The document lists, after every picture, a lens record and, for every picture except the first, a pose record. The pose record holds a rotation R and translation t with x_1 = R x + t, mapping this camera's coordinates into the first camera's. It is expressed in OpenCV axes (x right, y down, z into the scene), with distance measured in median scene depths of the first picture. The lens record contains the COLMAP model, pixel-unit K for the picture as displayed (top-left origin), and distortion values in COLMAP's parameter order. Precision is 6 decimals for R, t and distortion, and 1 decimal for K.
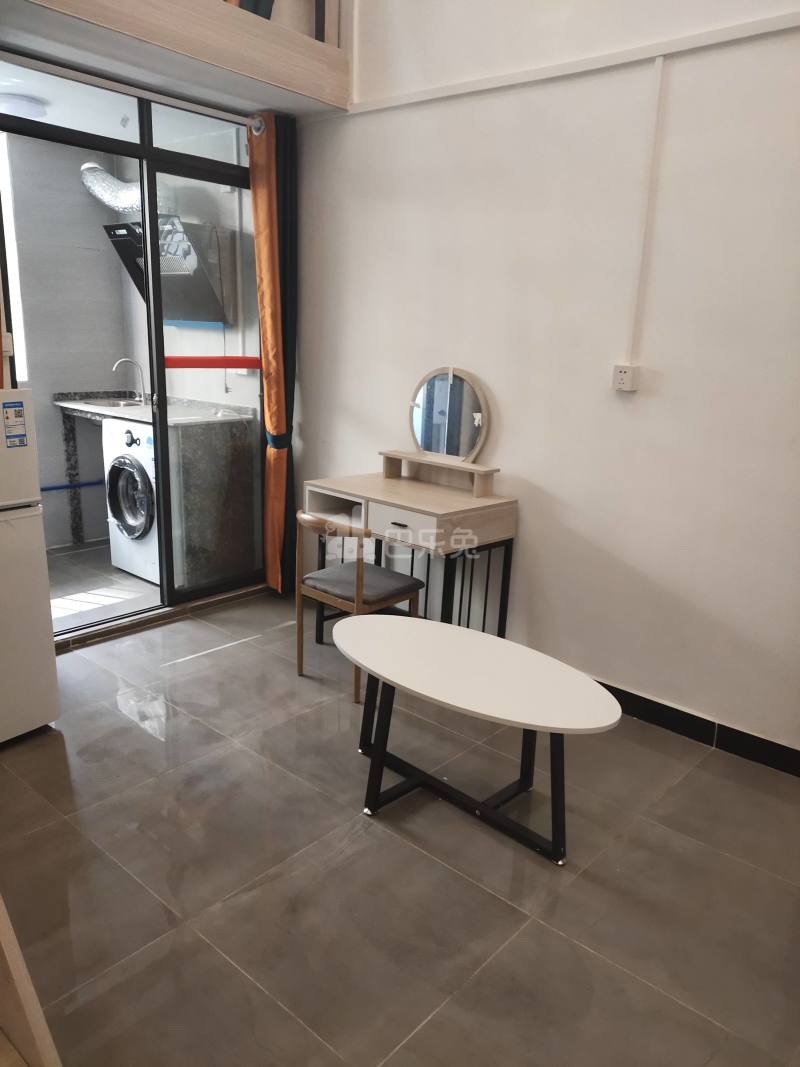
lens RADIAL K [[795.7, 0, 396.4], [0, 795.7, 532.8], [0, 0, 1]] dist [0.063764, -0.059222]
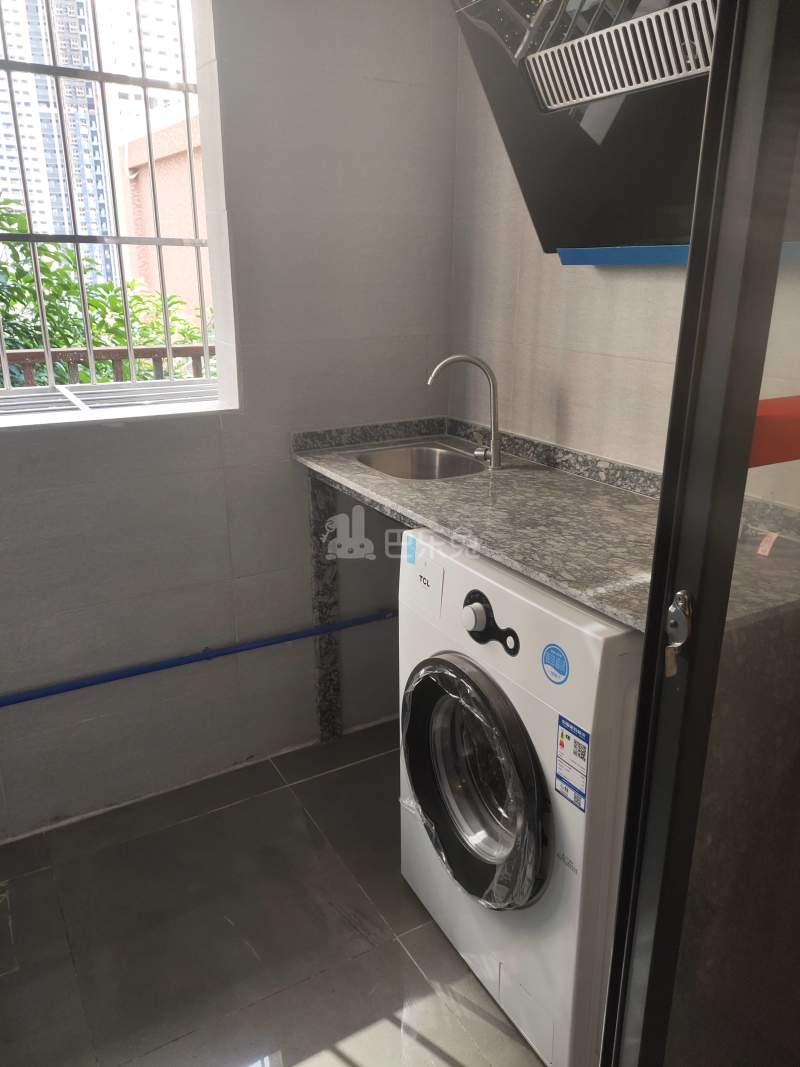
lens RADIAL K [[795.7, 0, 396.4], [0, 795.7, 532.8], [0, 0, 1]] dist [0.063764, -0.059222]
pose [[0.949747, 0.070325, -0.305017, -0.235941], [-0.052715, 0.996452, 0.065602, -0.150638], [0.308549, -0.046226, 0.950085, 0.598480]]
